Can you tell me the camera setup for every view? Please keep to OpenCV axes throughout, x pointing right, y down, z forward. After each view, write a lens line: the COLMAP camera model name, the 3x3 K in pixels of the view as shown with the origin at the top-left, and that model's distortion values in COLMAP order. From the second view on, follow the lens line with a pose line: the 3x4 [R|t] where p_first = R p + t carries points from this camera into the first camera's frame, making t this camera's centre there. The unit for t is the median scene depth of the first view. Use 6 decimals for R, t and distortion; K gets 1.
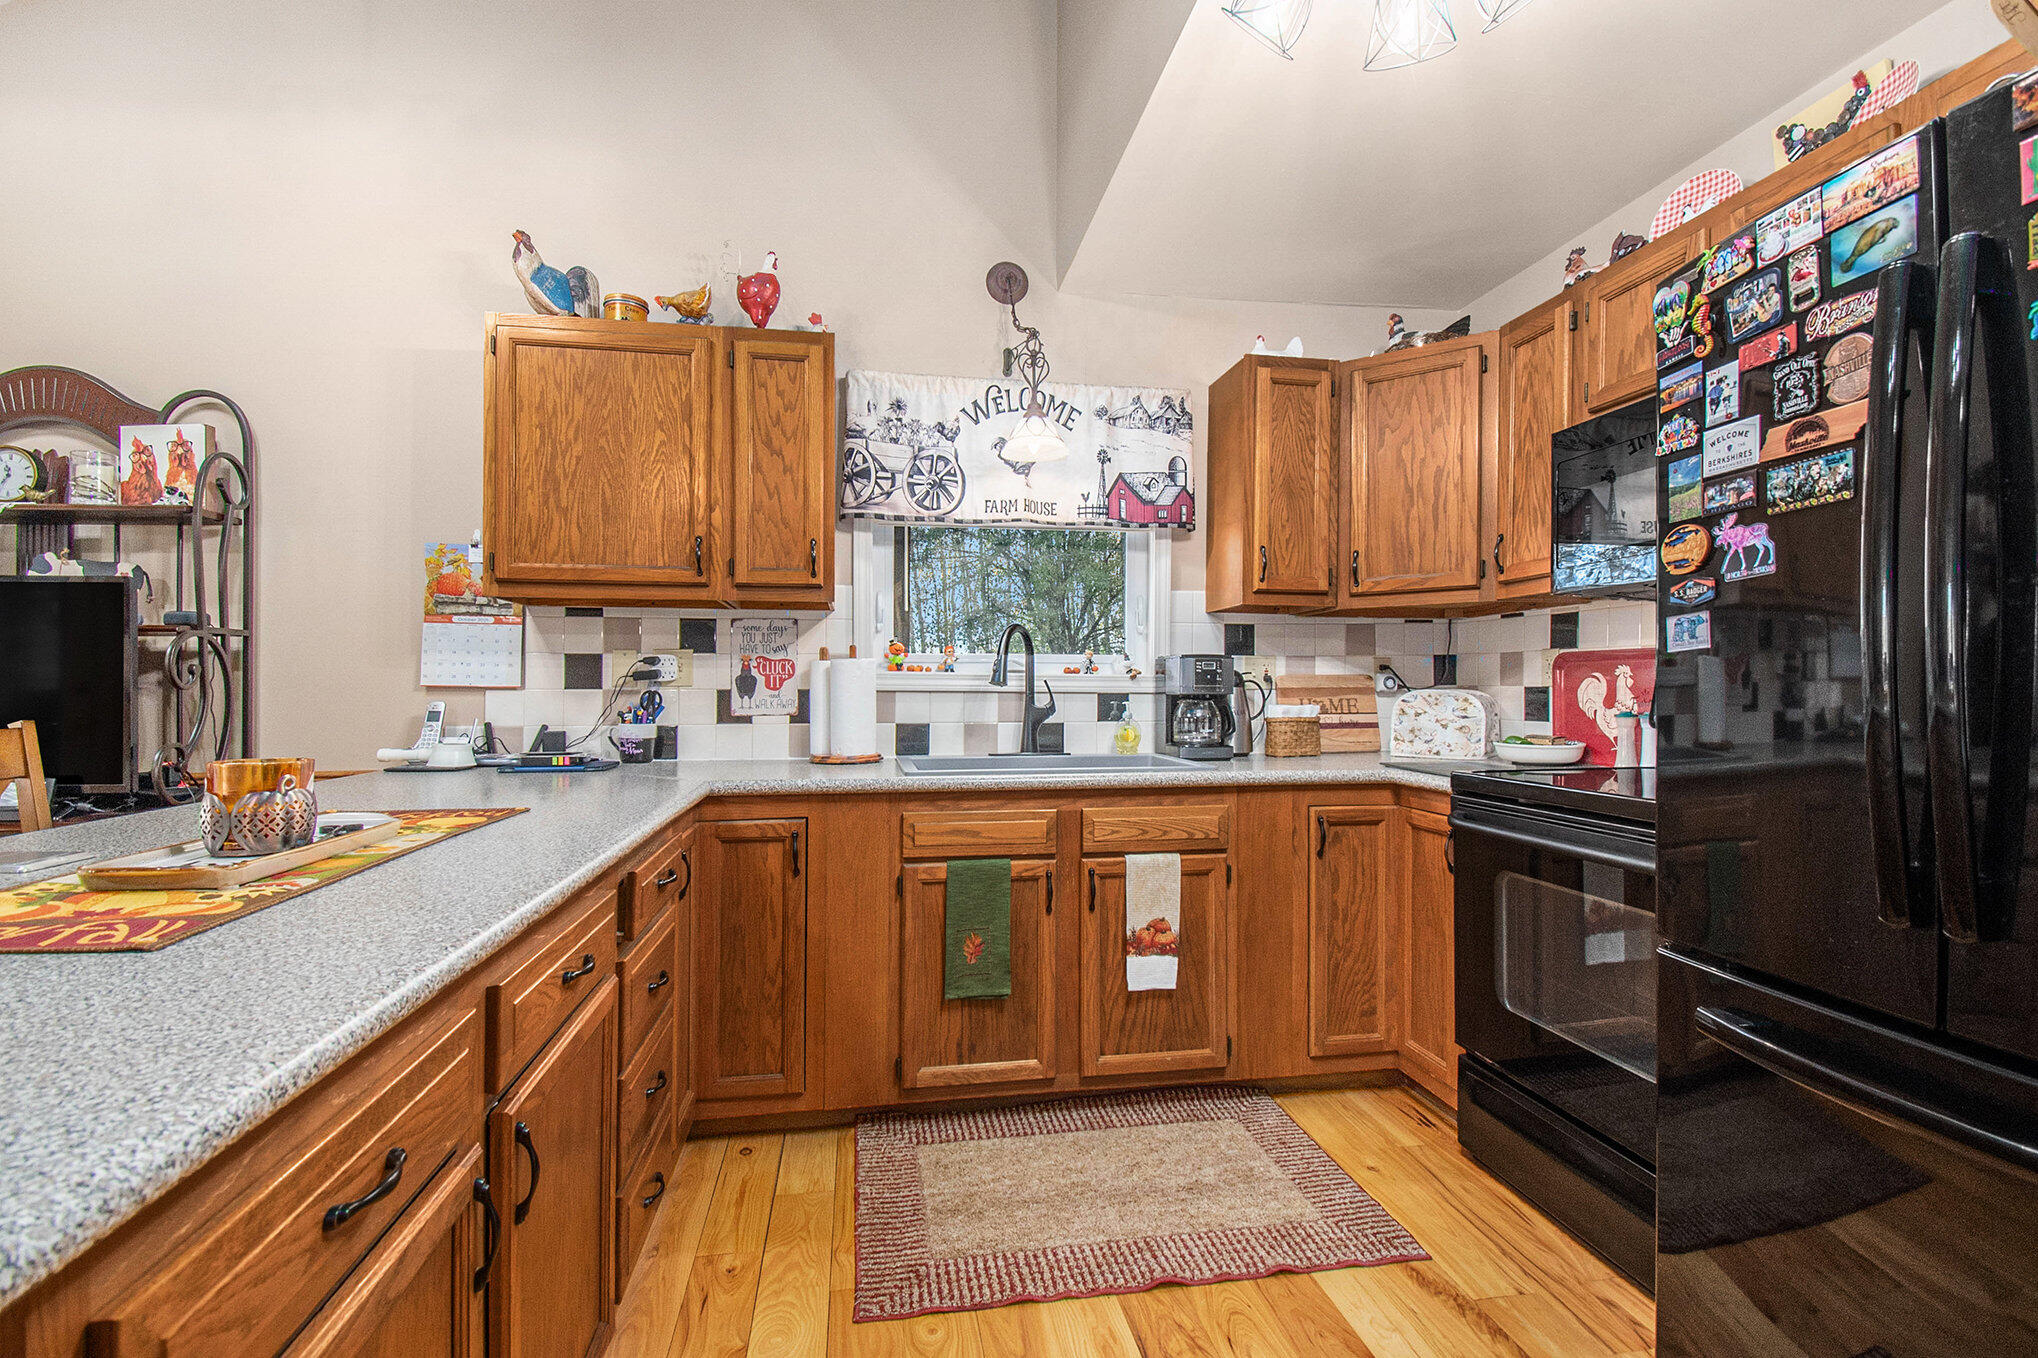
lens RADIAL K [[930.2, 0, 1005.5], [0, 930.2, 666.4], [0, 0, 1]] dist [-0.005107, -0.003858]
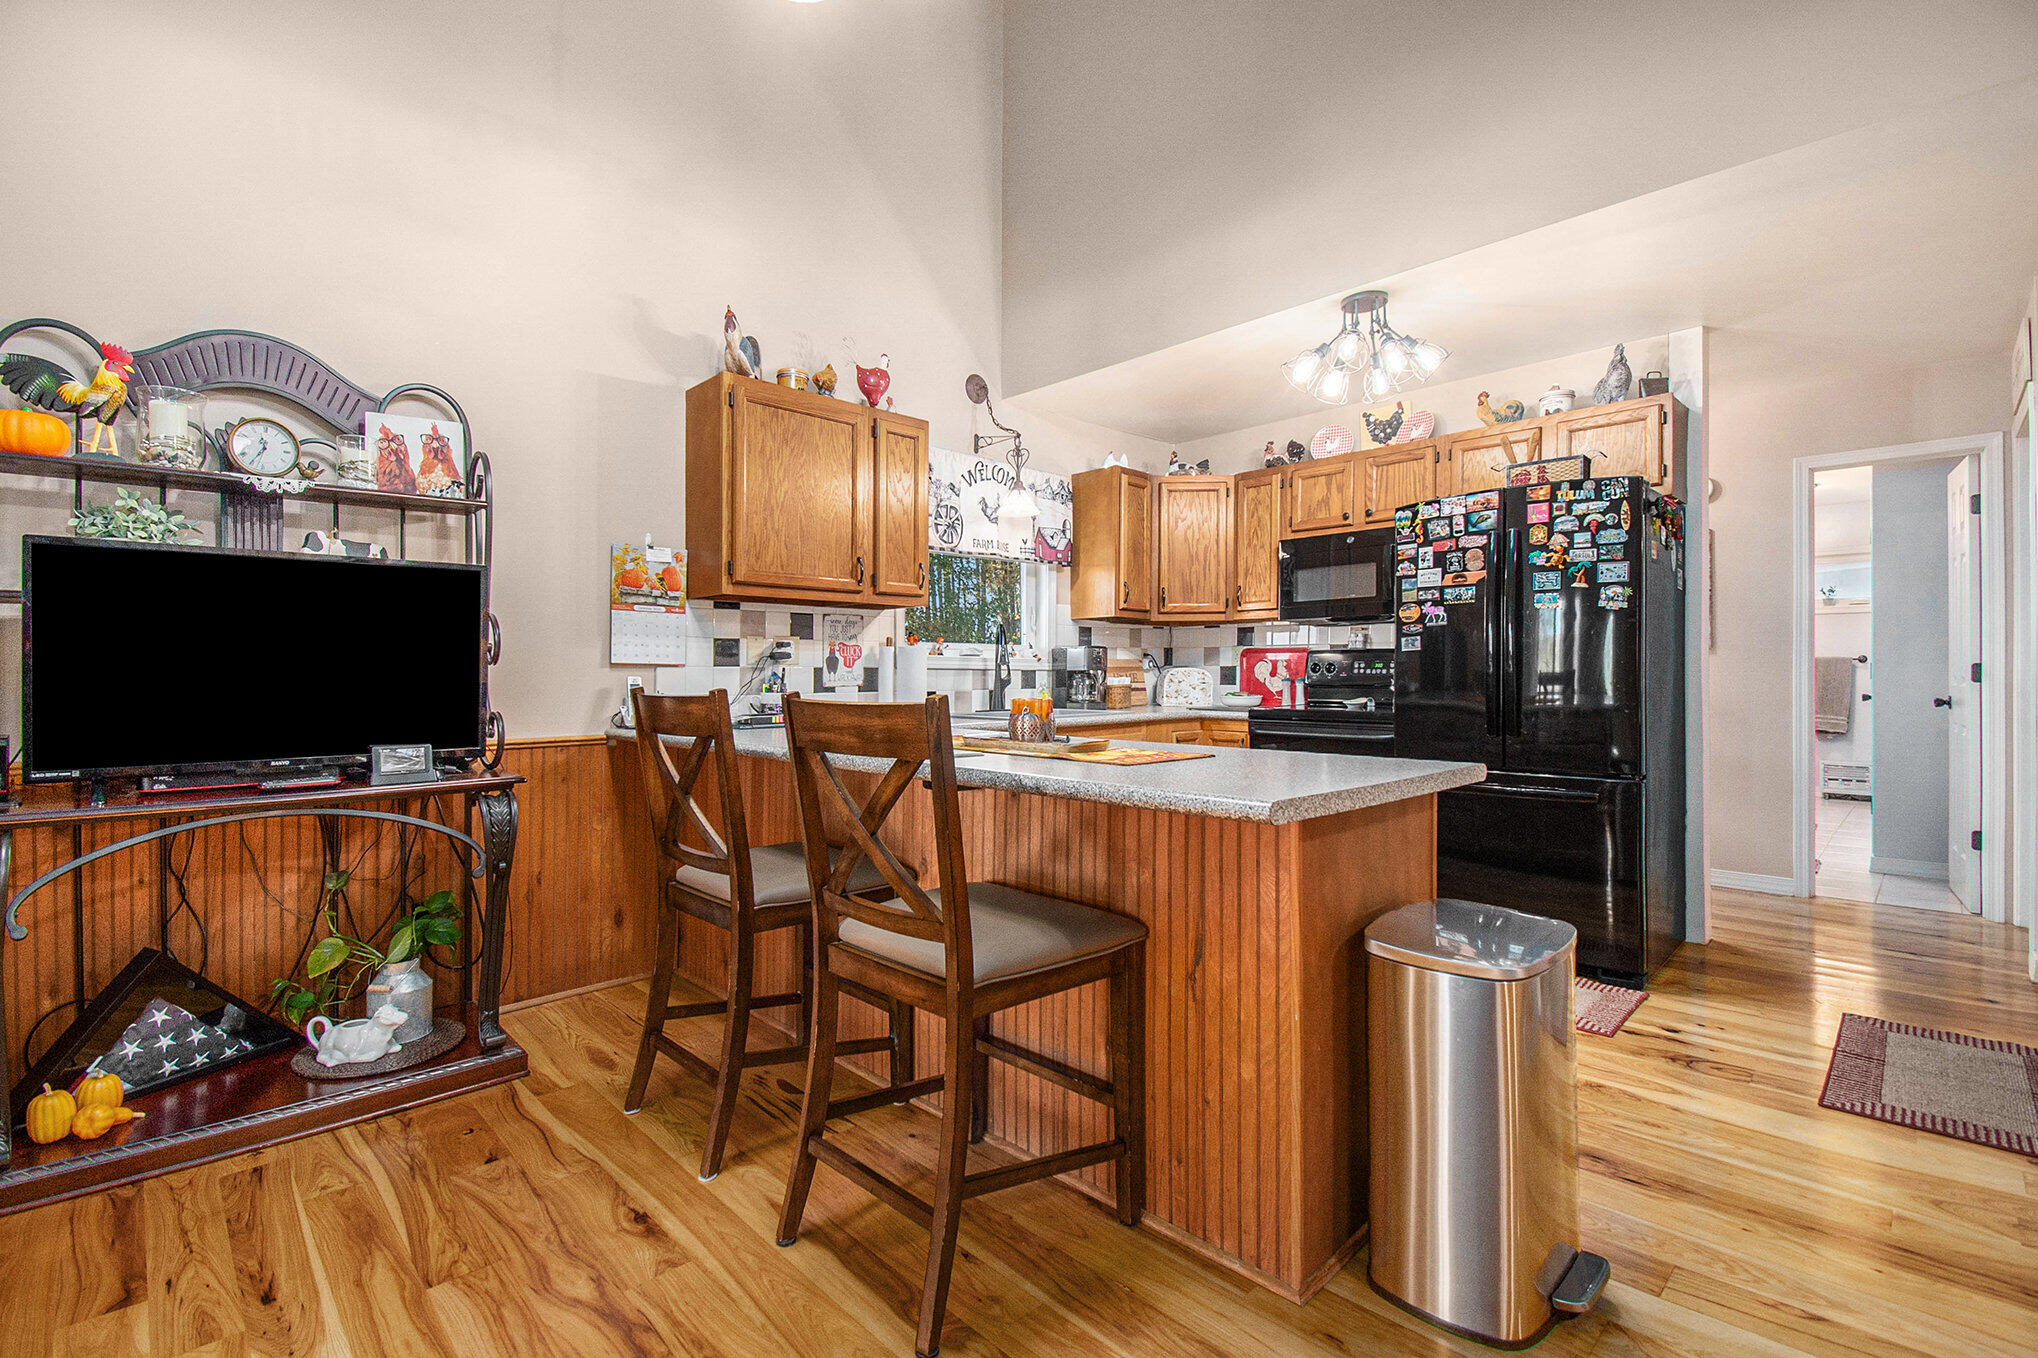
lens RADIAL K [[930.2, 0, 1024.8], [0, 930.2, 673.8], [0, 0, 1]] dist [-0.005107, -0.003858]
pose [[0.807033, -0.002746, 0.590500, -0.894034], [-0.011401, 0.999730, 0.020230, 0.004157], [-0.590397, -0.023059, 0.806784, -0.261633]]
